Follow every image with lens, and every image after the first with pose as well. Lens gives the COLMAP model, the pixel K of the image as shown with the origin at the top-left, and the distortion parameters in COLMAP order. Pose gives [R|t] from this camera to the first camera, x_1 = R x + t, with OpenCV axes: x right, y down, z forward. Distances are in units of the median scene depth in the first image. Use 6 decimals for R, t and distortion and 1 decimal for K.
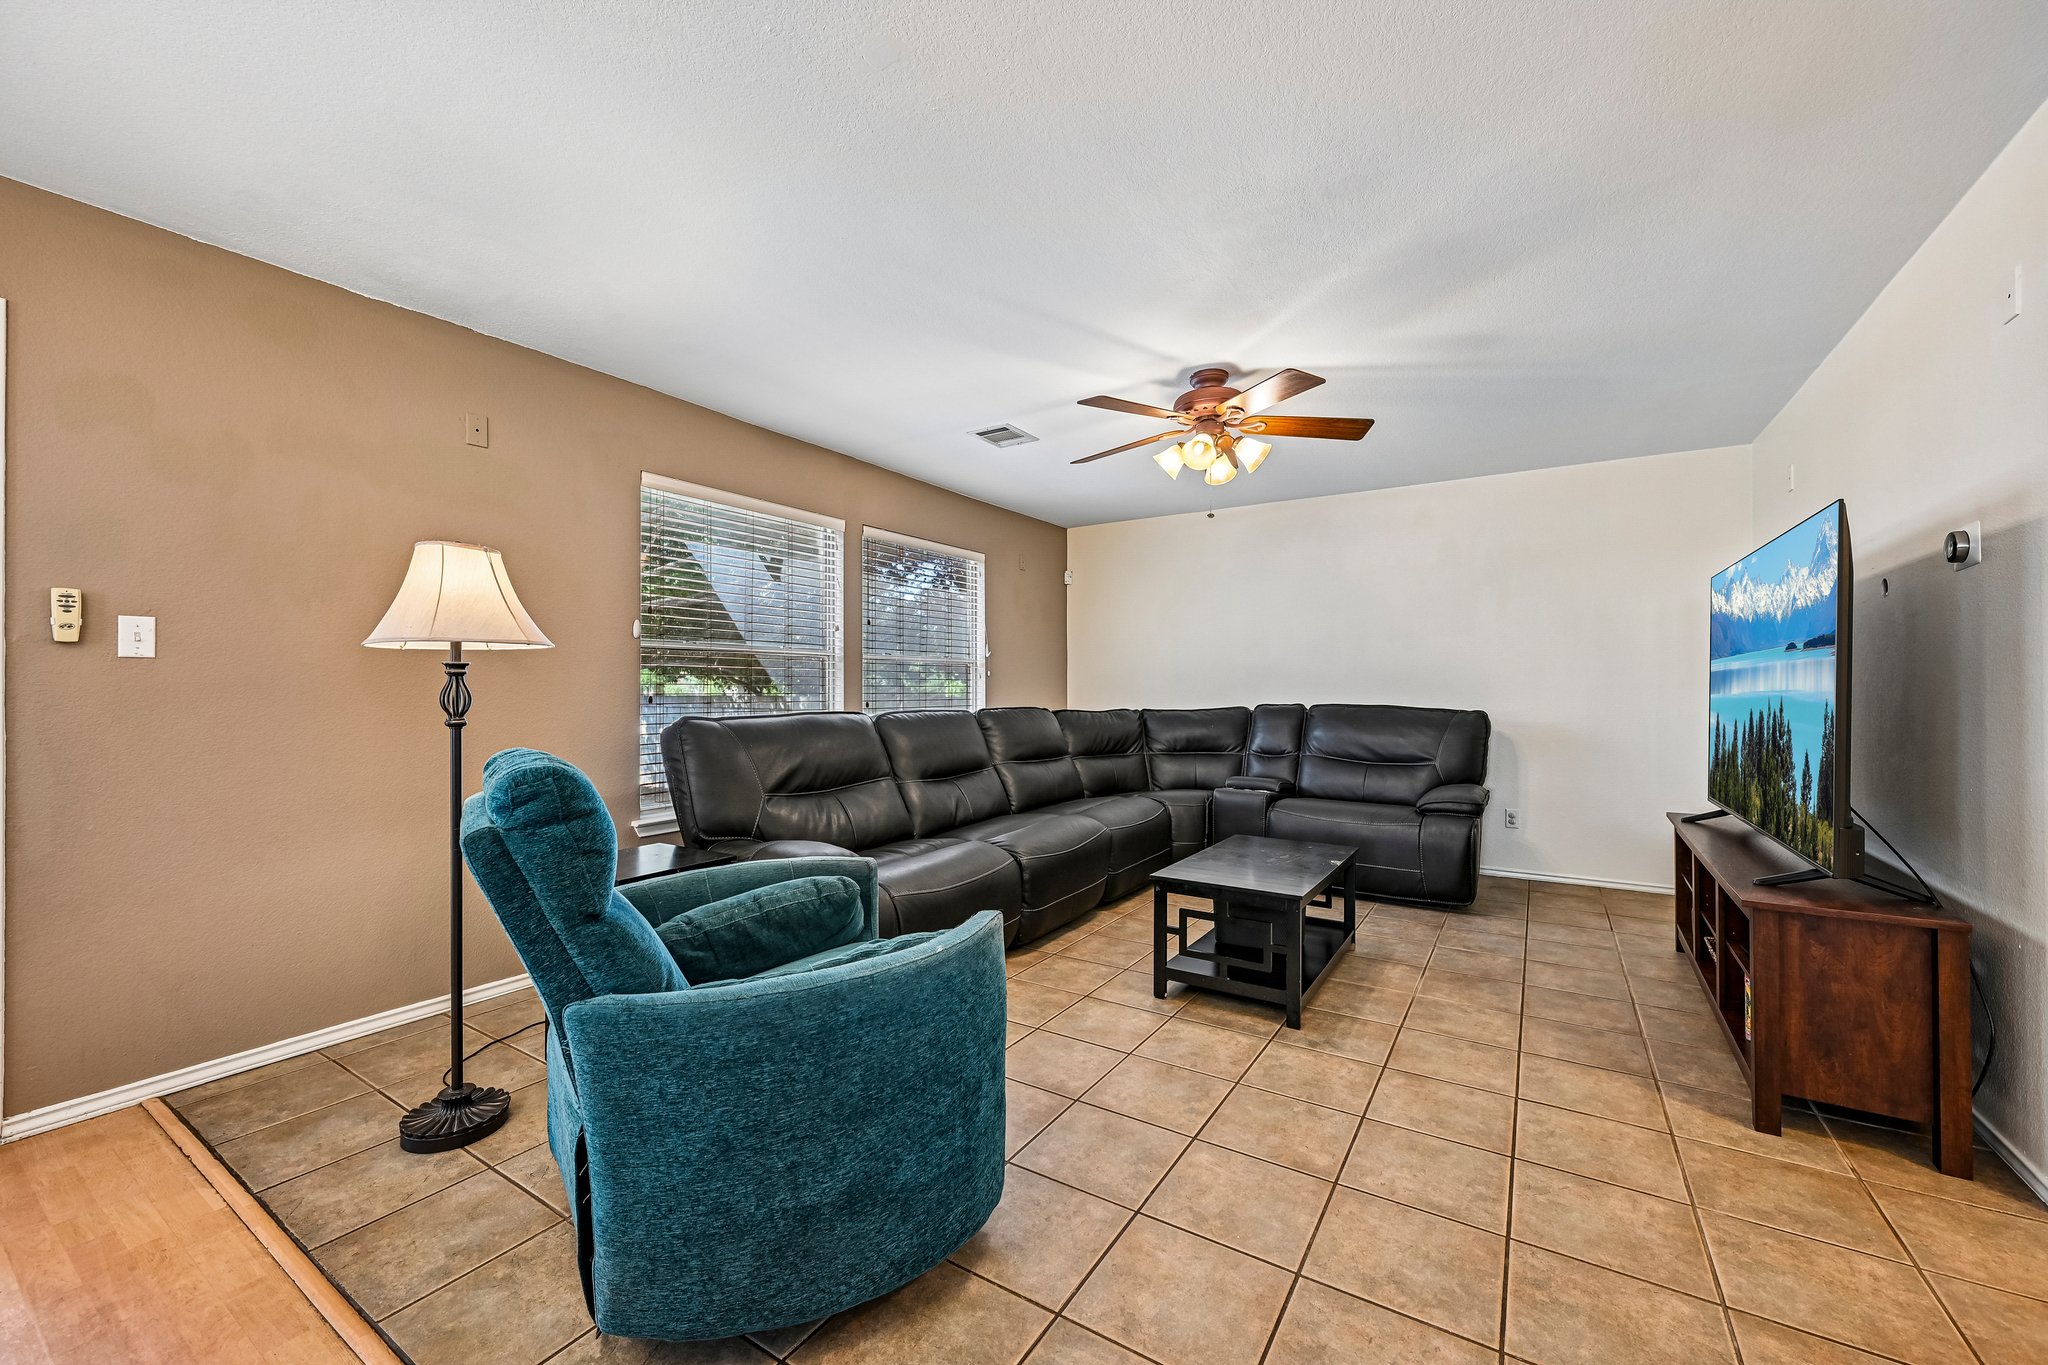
lens RADIAL K [[800.6, 0, 1027.4], [0, 800.6, 681.1], [0, 0, 1]] dist [-0.000135, 0.000279]
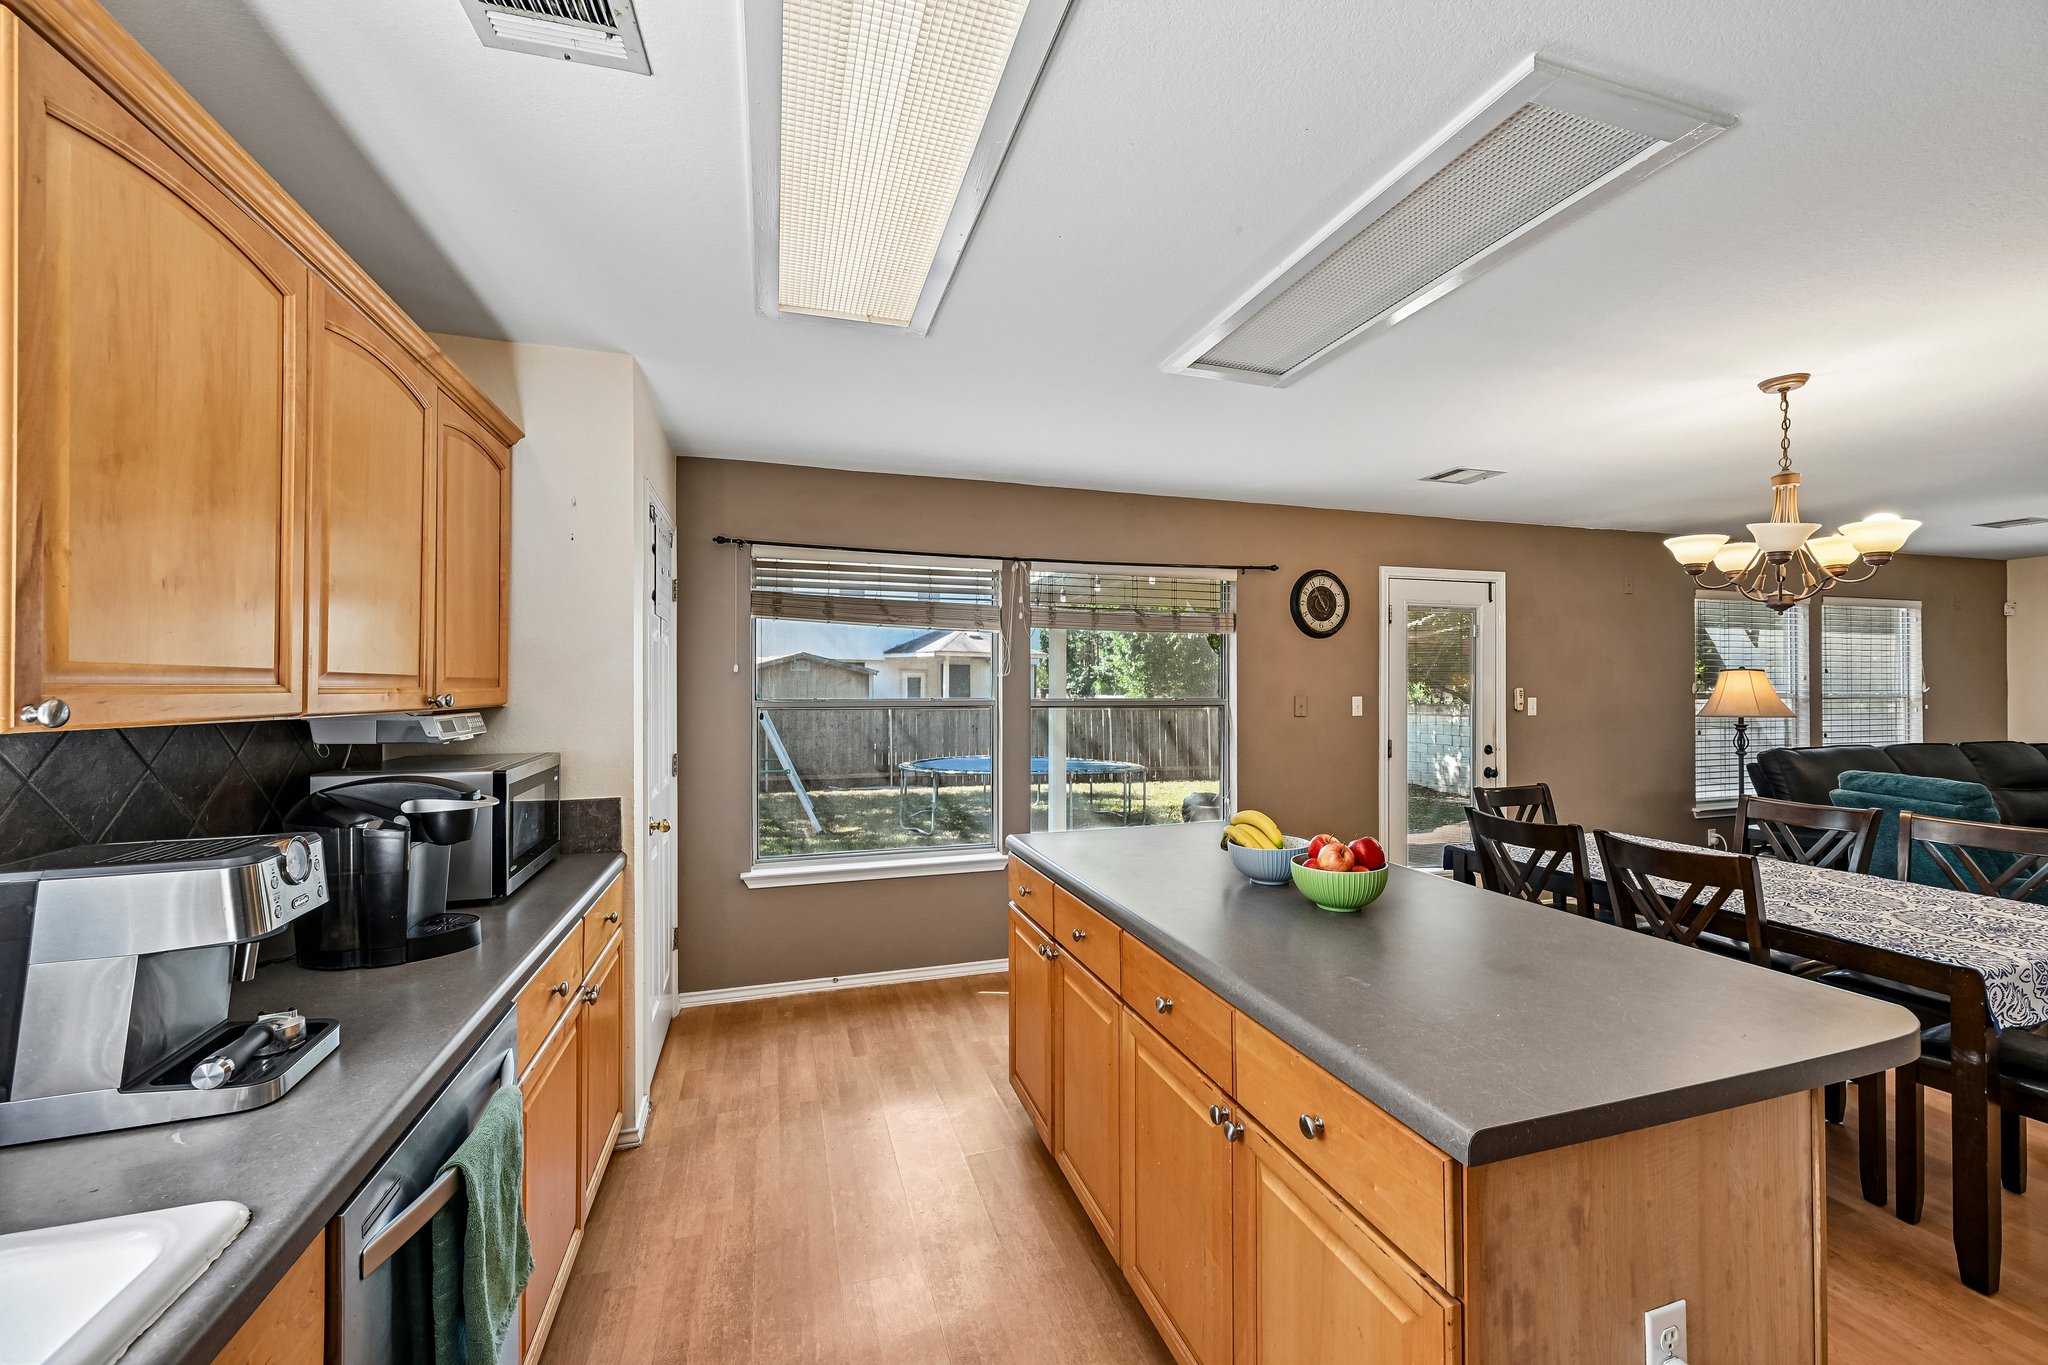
lens RADIAL K [[800.6, 0, 1027.4], [0, 800.6, 681.1], [0, 0, 1]] dist [-0.000135, 0.000279]
pose [[0.770086, -0.002694, -0.637934, -0.495828], [0.005997, 0.999977, 0.003017, -0.093731], [0.637912, -0.006149, 0.770085, -1.093509]]
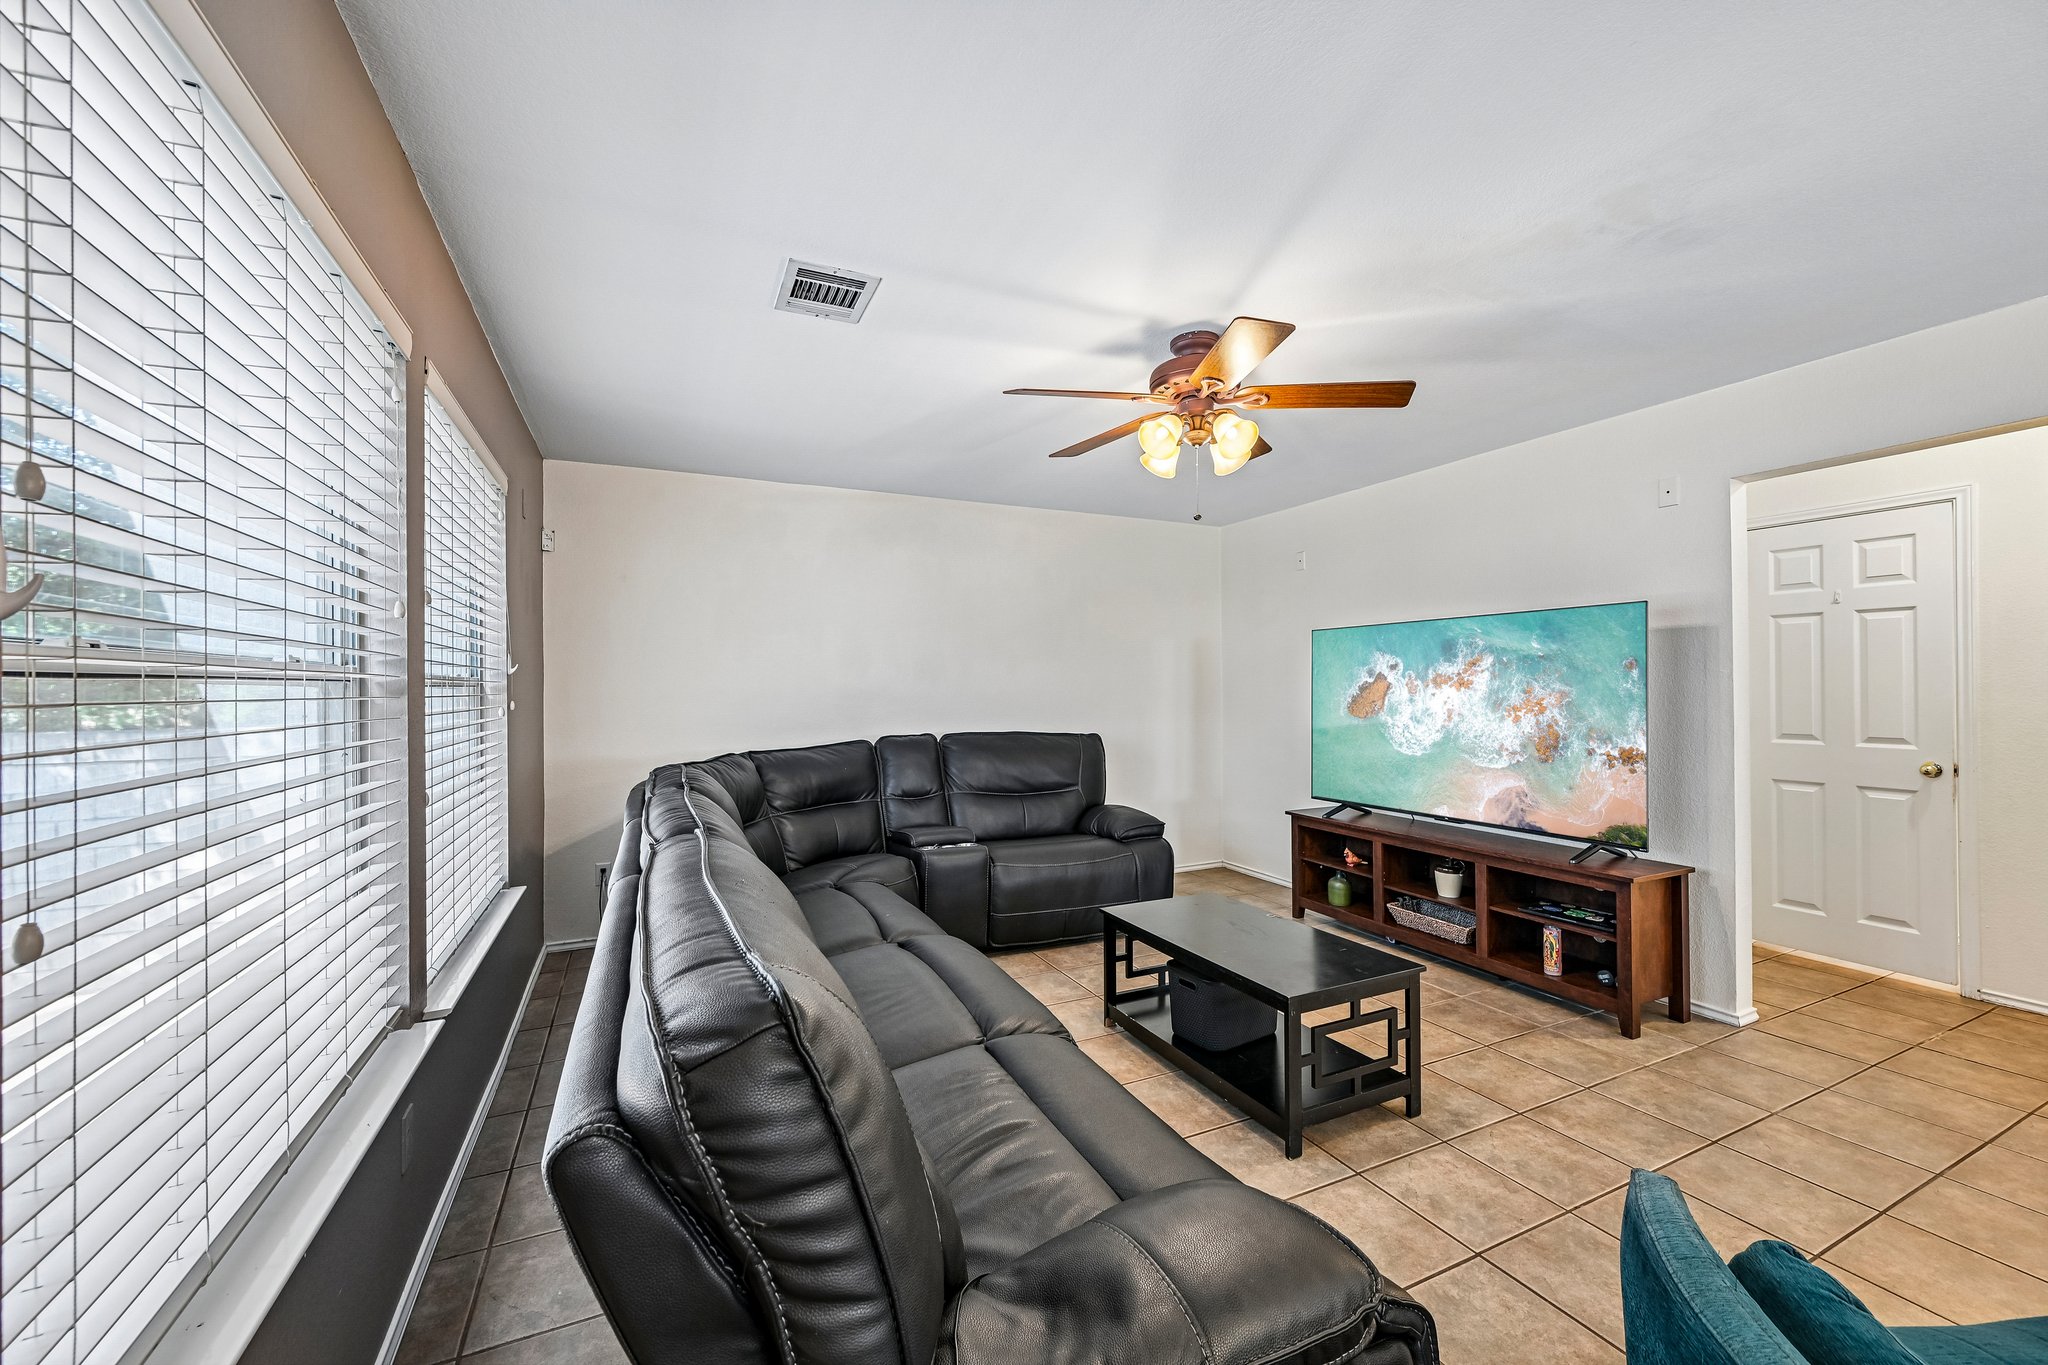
lens RADIAL K [[800.6, 0, 1027.4], [0, 800.6, 681.1], [0, 0, 1]] dist [-0.000135, 0.000279]
pose [[0.528782, 0.003611, 0.848750, -0.520429], [-0.001237, 0.999993, -0.003484, -0.039401], [-0.848756, 0.000793, 0.528783, 0.705706]]
